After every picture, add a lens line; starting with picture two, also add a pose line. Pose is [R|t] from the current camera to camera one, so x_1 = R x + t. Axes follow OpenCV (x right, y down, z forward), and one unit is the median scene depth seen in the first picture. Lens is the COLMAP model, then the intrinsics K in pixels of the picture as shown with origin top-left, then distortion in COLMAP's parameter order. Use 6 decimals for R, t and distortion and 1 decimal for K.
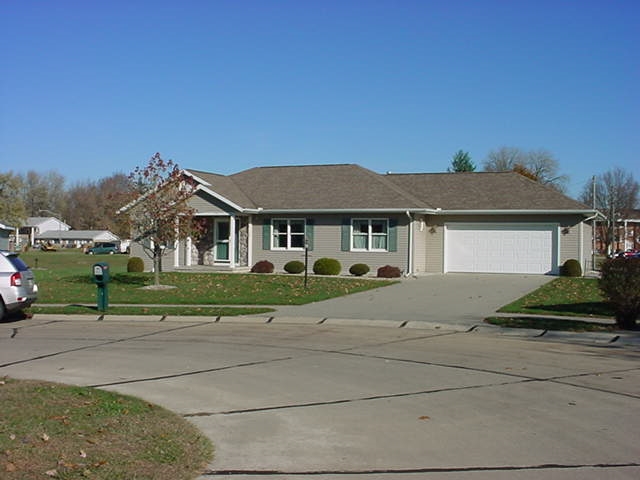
lens RADIAL K [[818.4, 0, 321.3], [0, 818.4, 238.2], [0, 0, 1]] dist [-0.142734, 0.000000]
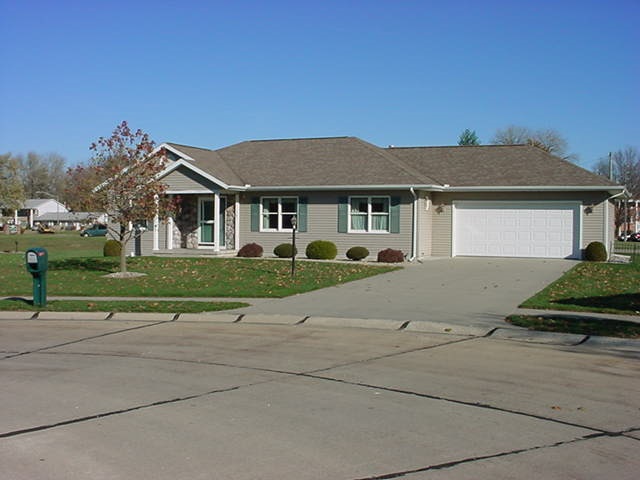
lens RADIAL K [[818.4, 0, 321.0], [0, 818.4, 241.7], [0, 0, 1]] dist [-0.142734, 0.000000]
pose [[0.999971, -0.001794, -0.007362, 0.012638], [0.001992, 0.999632, 0.027047, 0.001358], [0.007311, -0.027061, 0.999607, 0.101425]]
